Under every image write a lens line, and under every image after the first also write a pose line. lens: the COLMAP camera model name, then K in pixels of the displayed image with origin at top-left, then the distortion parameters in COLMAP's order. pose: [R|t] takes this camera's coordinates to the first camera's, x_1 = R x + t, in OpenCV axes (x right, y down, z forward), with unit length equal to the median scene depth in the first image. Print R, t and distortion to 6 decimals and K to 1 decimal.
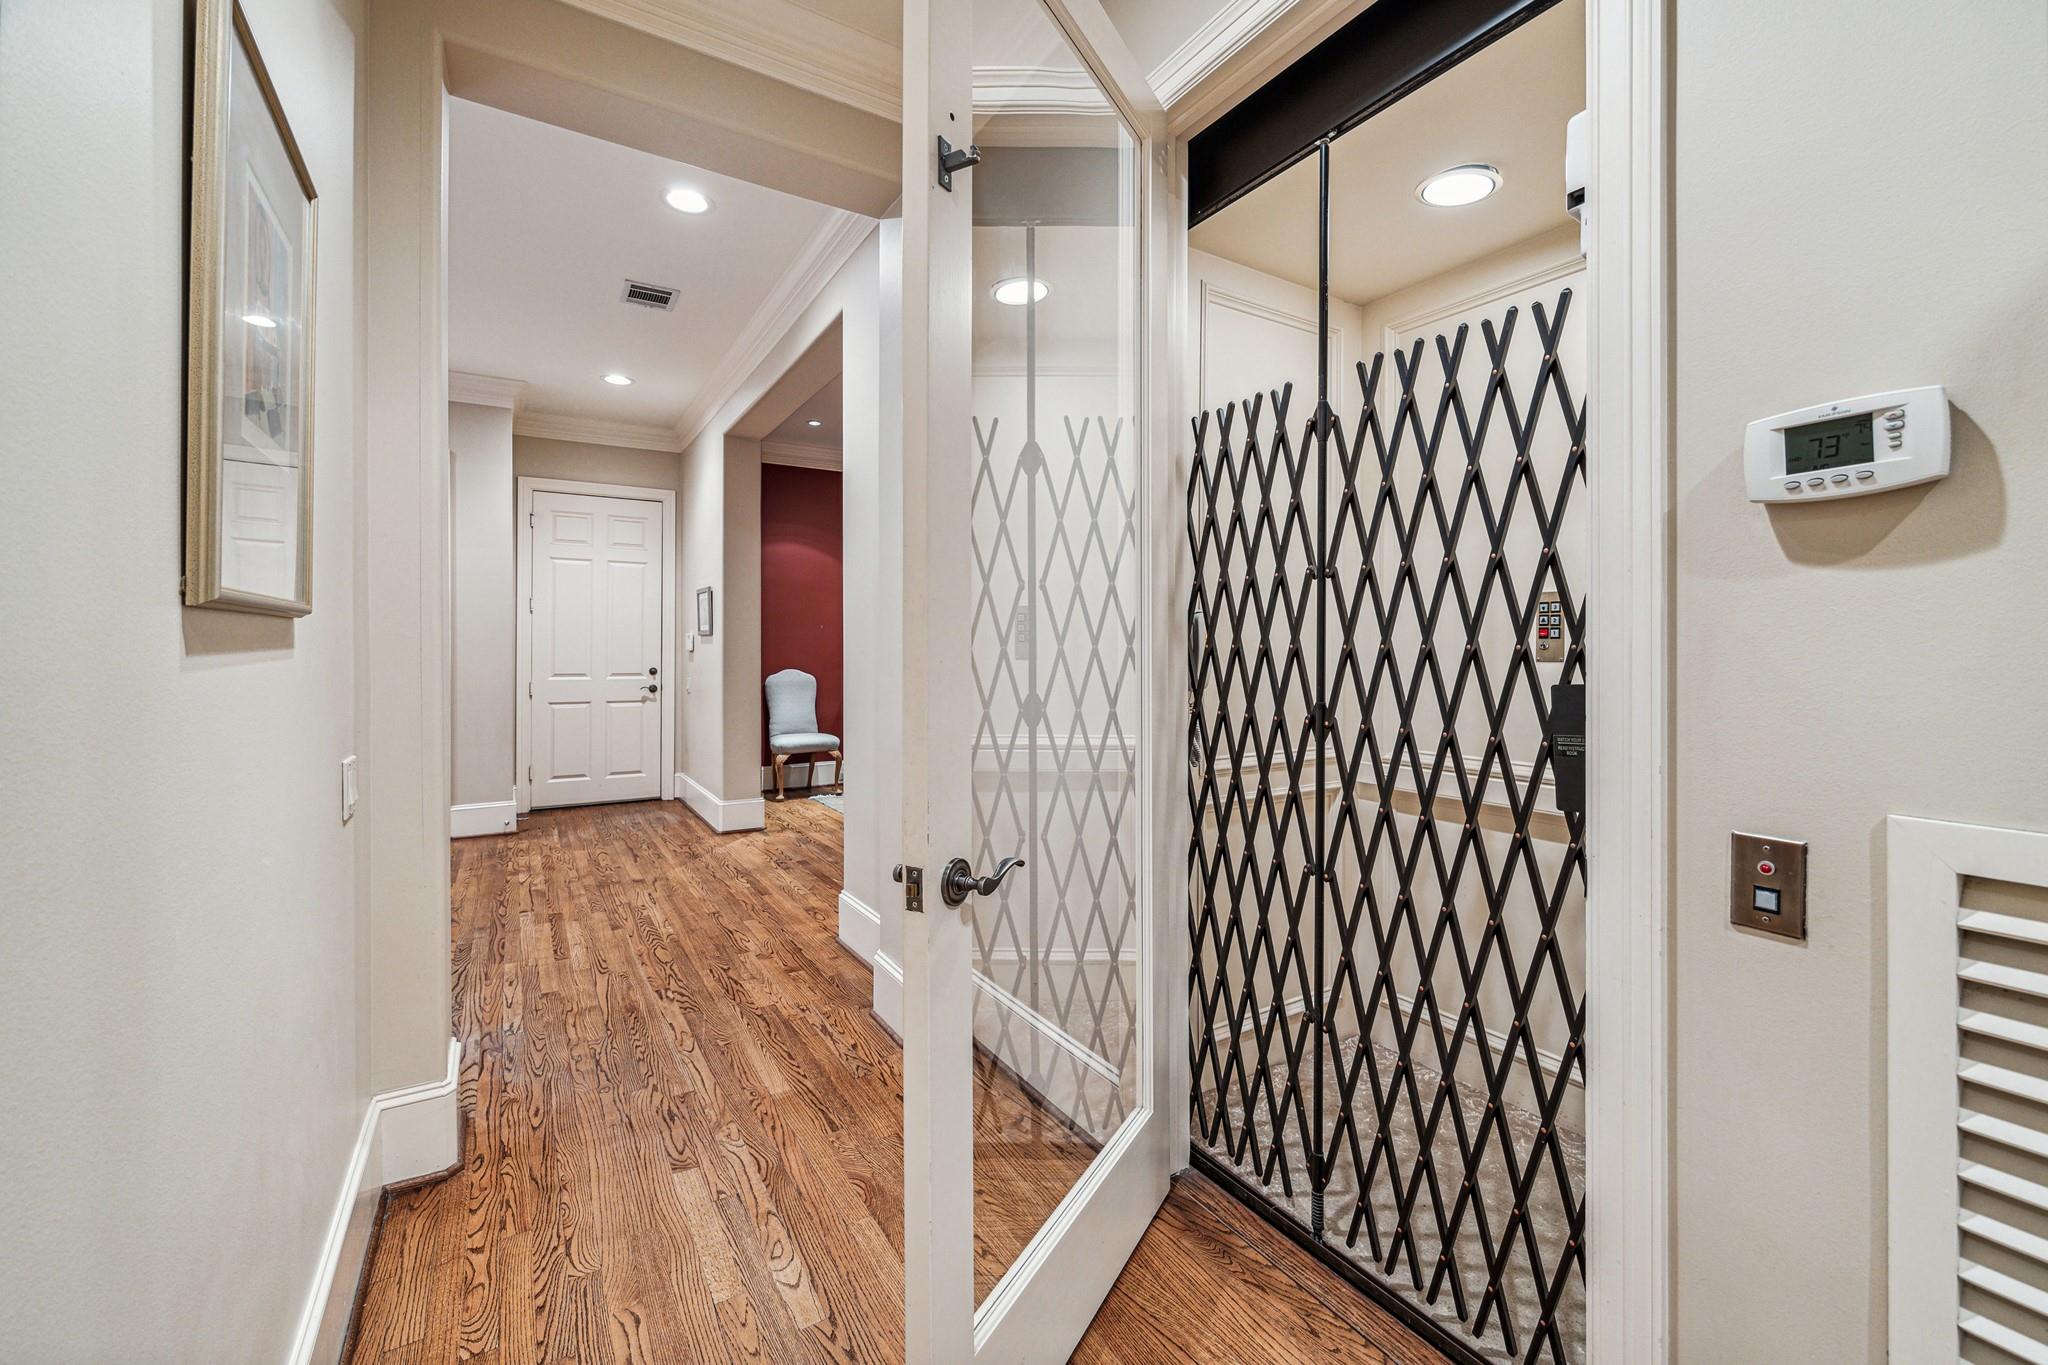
lens RADIAL K [[818.0, 0, 1026.5], [0, 818.0, 645.7], [0, 0, 1]] dist [0.000094, 0.000037]
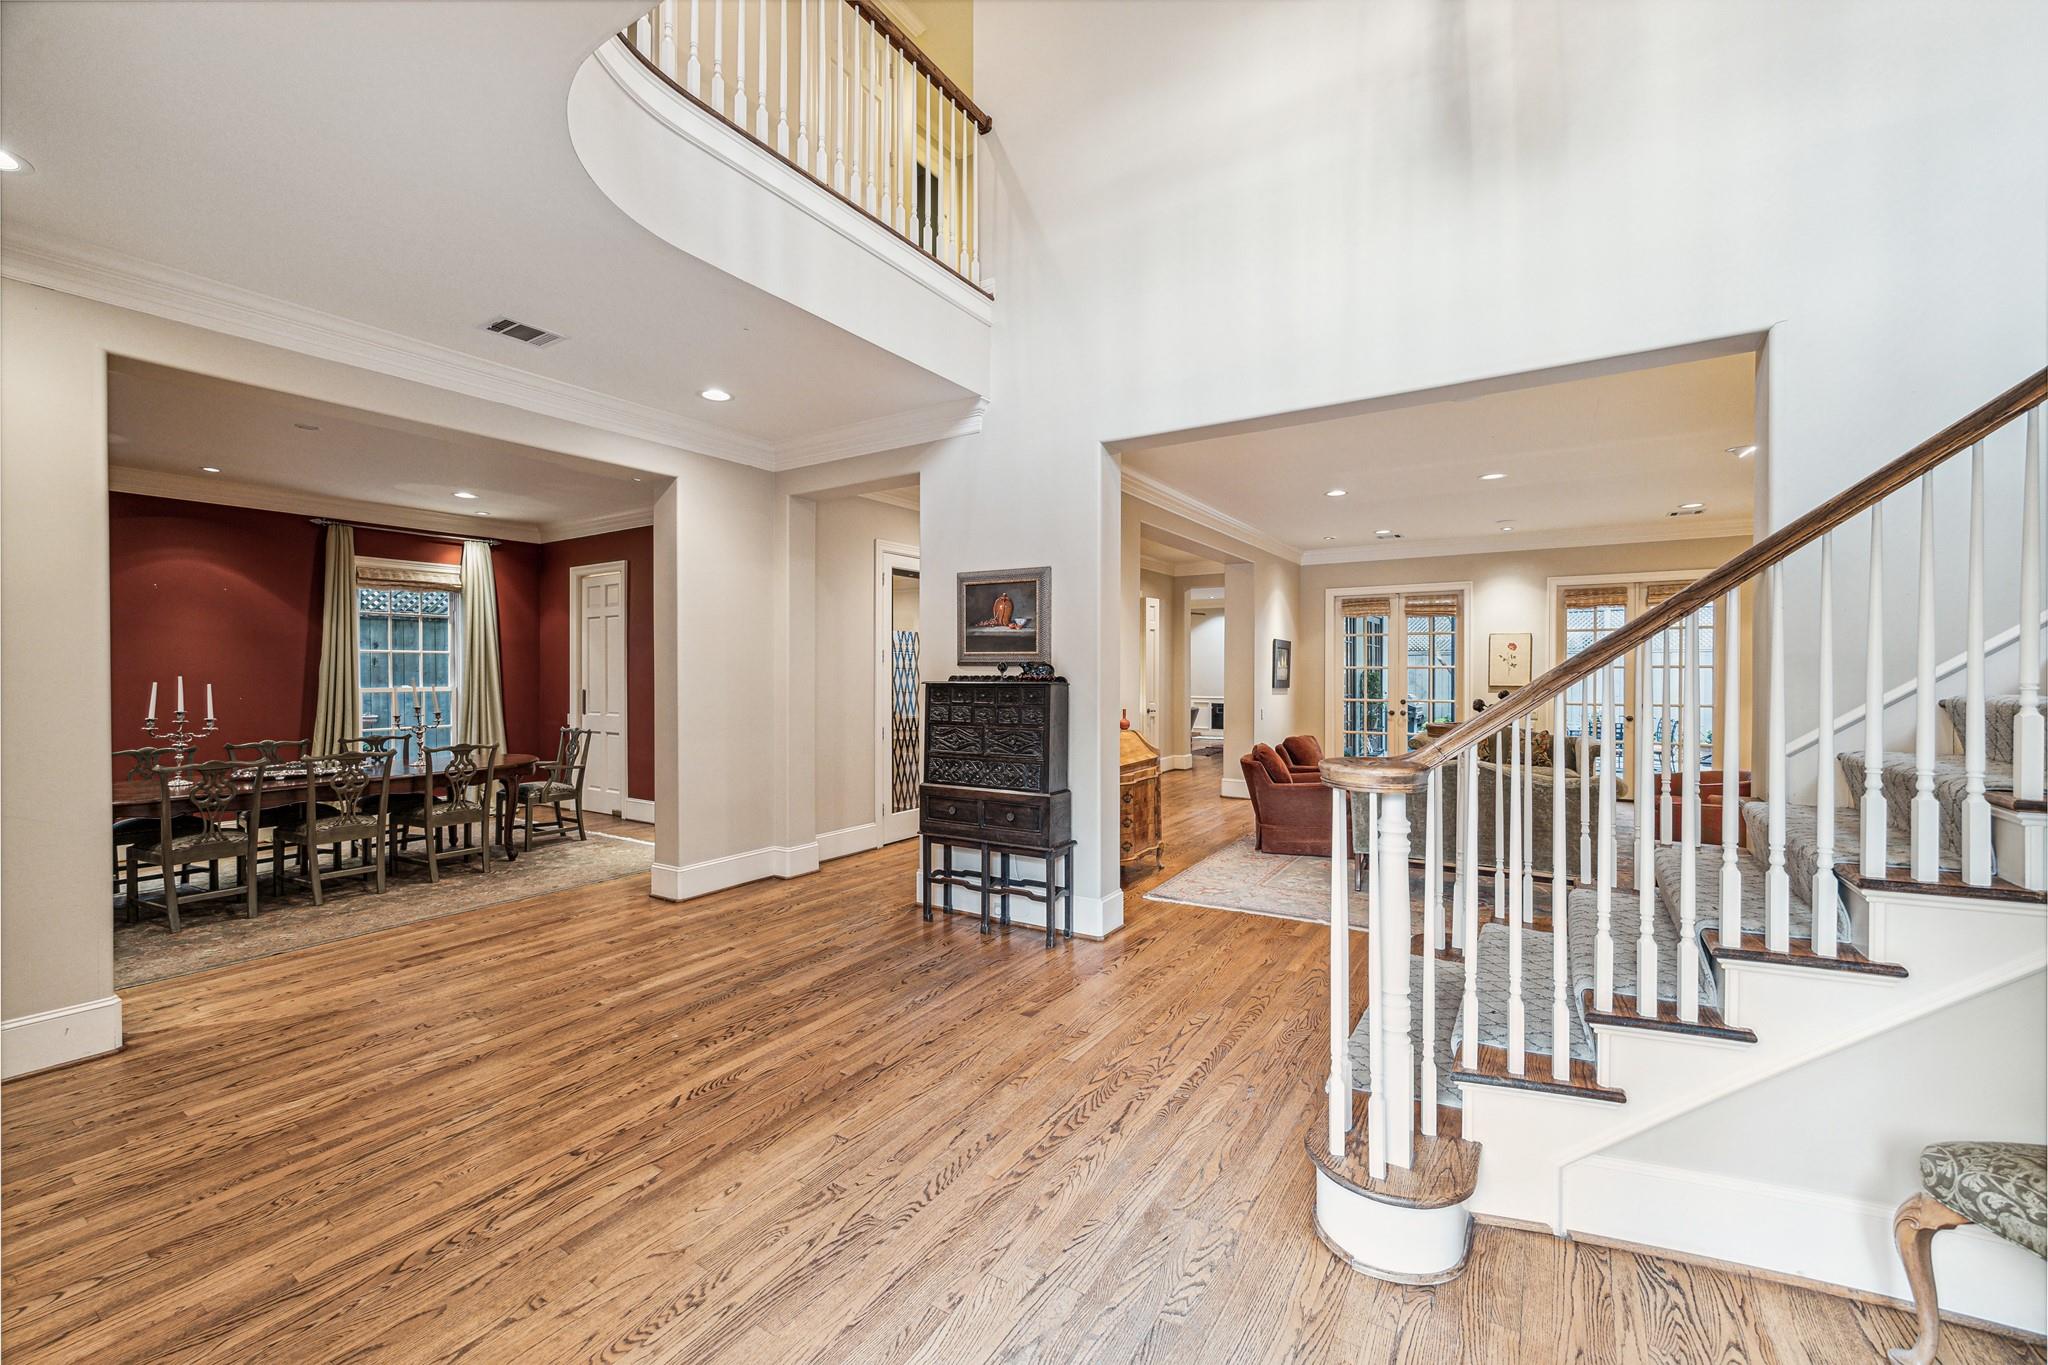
lens RADIAL K [[805.8, 0, 1024.0], [0, 805.8, 682.5], [0, 0, 1]] dist [-0.008203, 0.000104]
pose [[-0.416323, -0.008192, 0.909180, -2.255836], [-0.004346, 0.999966, 0.007020, -0.061802], [-0.909206, -0.001029, -0.416345, 1.299731]]
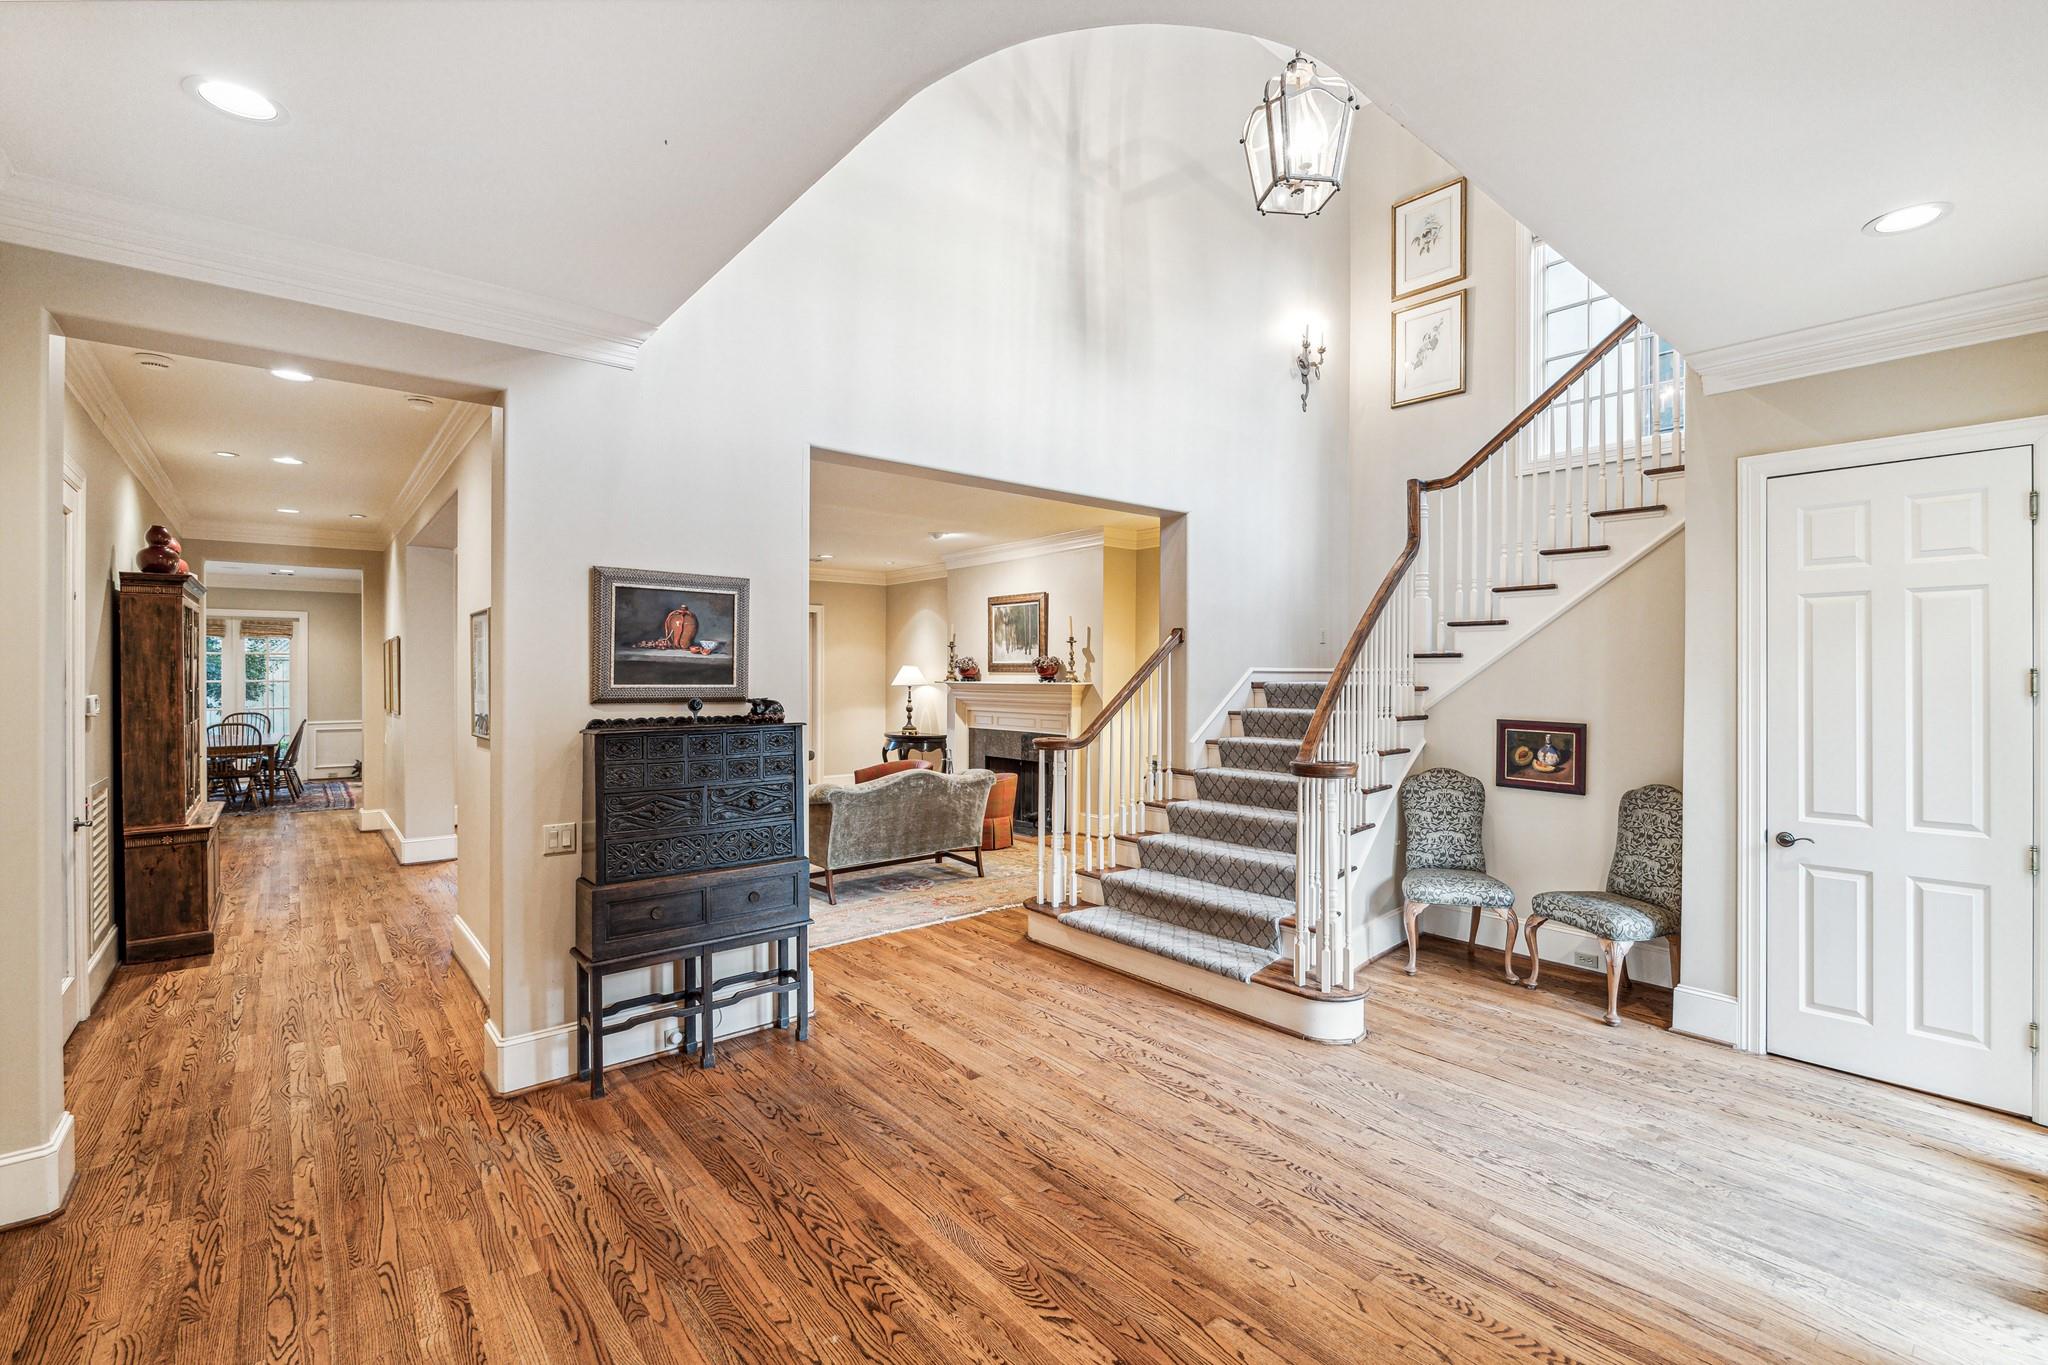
lens RADIAL K [[903.5, 0, 1024.0], [0, 903.5, 682.5], [0, 0, 1]] dist [-0.002331, -0.000593]
pose [[-0.992106, 0.001756, -0.125392, -1.085960], [0.001365, 0.999994, 0.003209, -0.118823], [0.125397, 0.003013, -0.992102, 2.064918]]
